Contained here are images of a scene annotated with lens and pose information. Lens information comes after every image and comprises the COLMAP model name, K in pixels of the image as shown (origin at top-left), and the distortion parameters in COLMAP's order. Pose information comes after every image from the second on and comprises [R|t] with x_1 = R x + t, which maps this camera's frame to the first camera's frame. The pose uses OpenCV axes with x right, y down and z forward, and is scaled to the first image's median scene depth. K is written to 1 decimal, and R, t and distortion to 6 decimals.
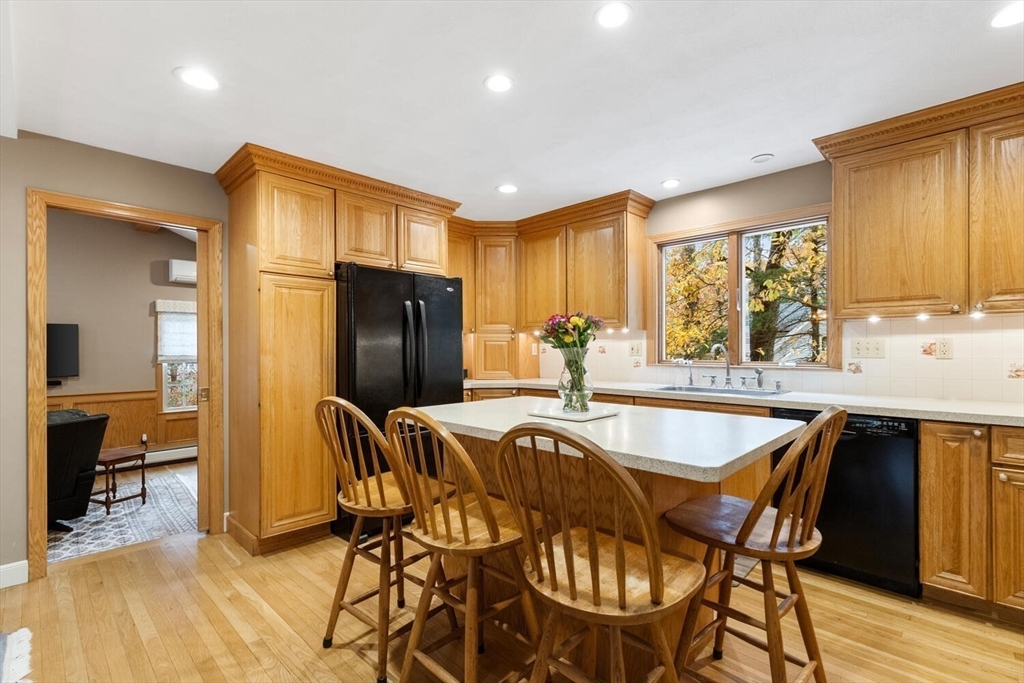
lens RADIAL K [[457.4, 0, 509.3], [0, 457.4, 356.0], [0, 0, 1]] dist [-0.000469, -0.000365]
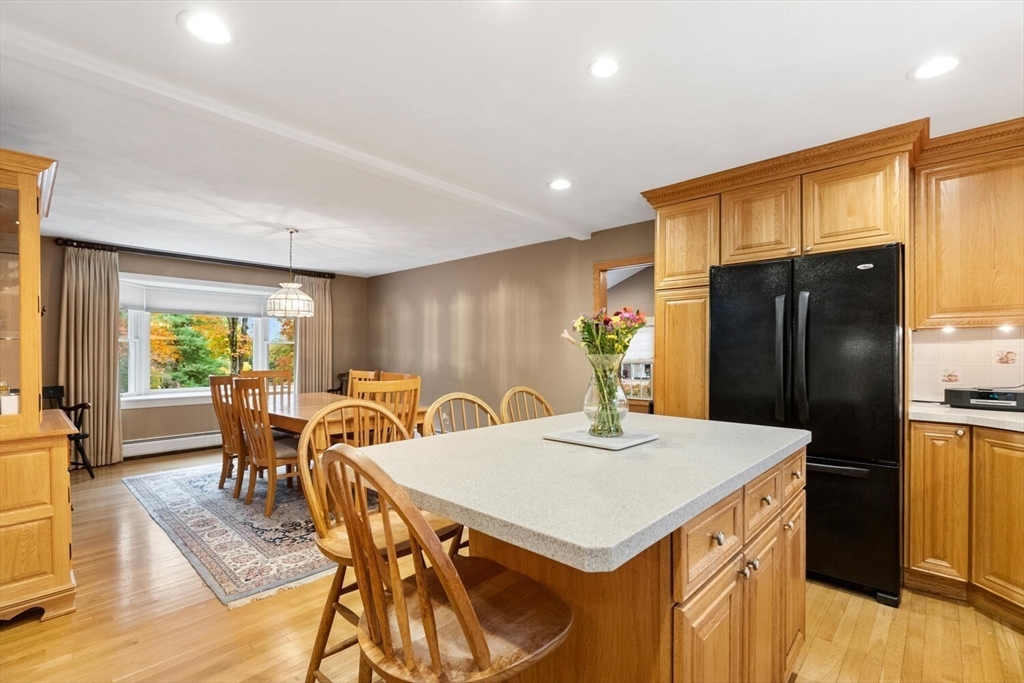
lens RADIAL K [[462.8, 0, 511.2], [0, 462.8, 358.2], [0, 0, 1]] dist [-0.000191, -0.000257]
pose [[0.013886, 0.017919, -0.999743, 0.700920], [-0.014124, 0.999743, 0.017723, -0.021782], [0.999804, 0.013874, 0.014136, 0.611909]]
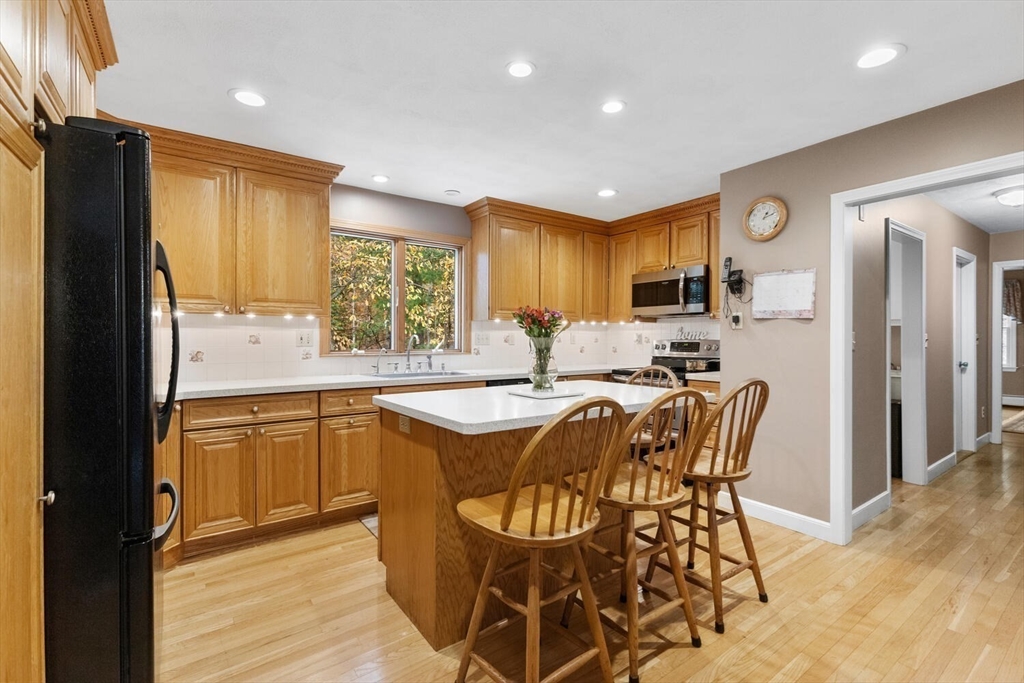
lens RADIAL K [[463.1, 0, 515.7], [0, 463.1, 341.9], [0, 0, 1]] dist [0.001444, -0.000082]
pose [[0.173188, -0.003300, 0.984883, -0.782401], [0.013003, 0.999915, 0.001064, -0.006342], [-0.984803, 0.012623, 0.173216, 0.648100]]
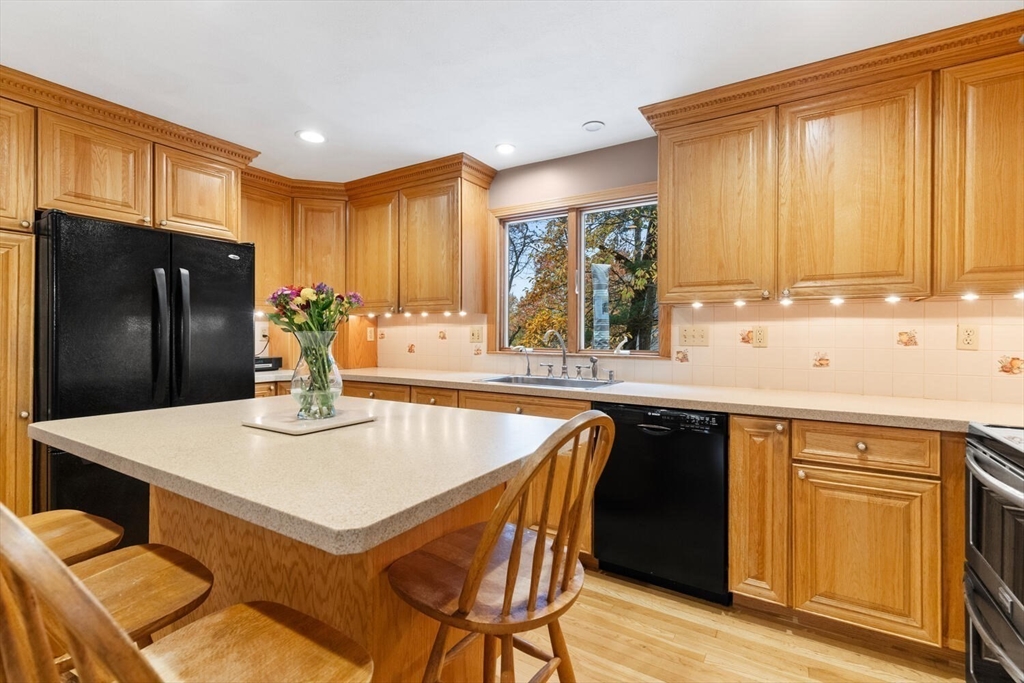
lens RADIAL K [[462.2, 0, 512.0], [0, 462.2, 341.5], [0, 0, 1]] dist [0.000403, -0.000206]
pose [[0.975905, 0.005642, 0.218122, 0.214802], [-0.005453, 0.999984, -0.001470, -0.001326], [-0.218127, 0.000245, 0.975920, 0.150453]]
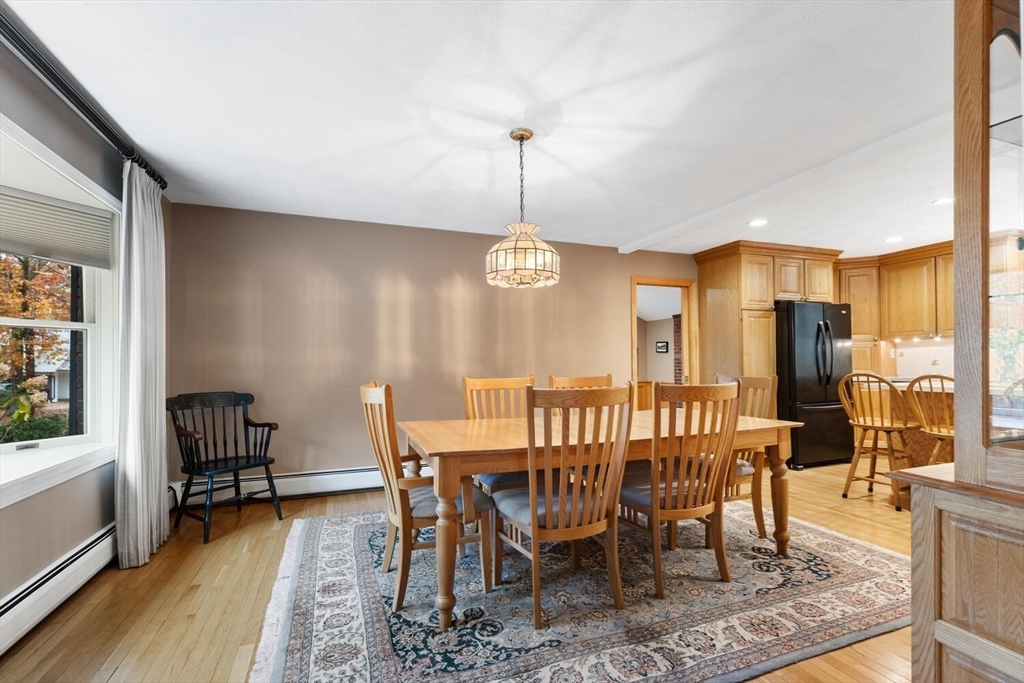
lens RADIAL K [[462.8, 0, 511.2], [0, 462.8, 358.2], [0, 0, 1]] dist [-0.000191, -0.000257]
pose [[0.902775, -0.007452, -0.430048, -0.592952], [-0.001570, 0.999786, -0.020620, 0.046264], [0.430110, 0.019290, 0.902570, -1.042683]]
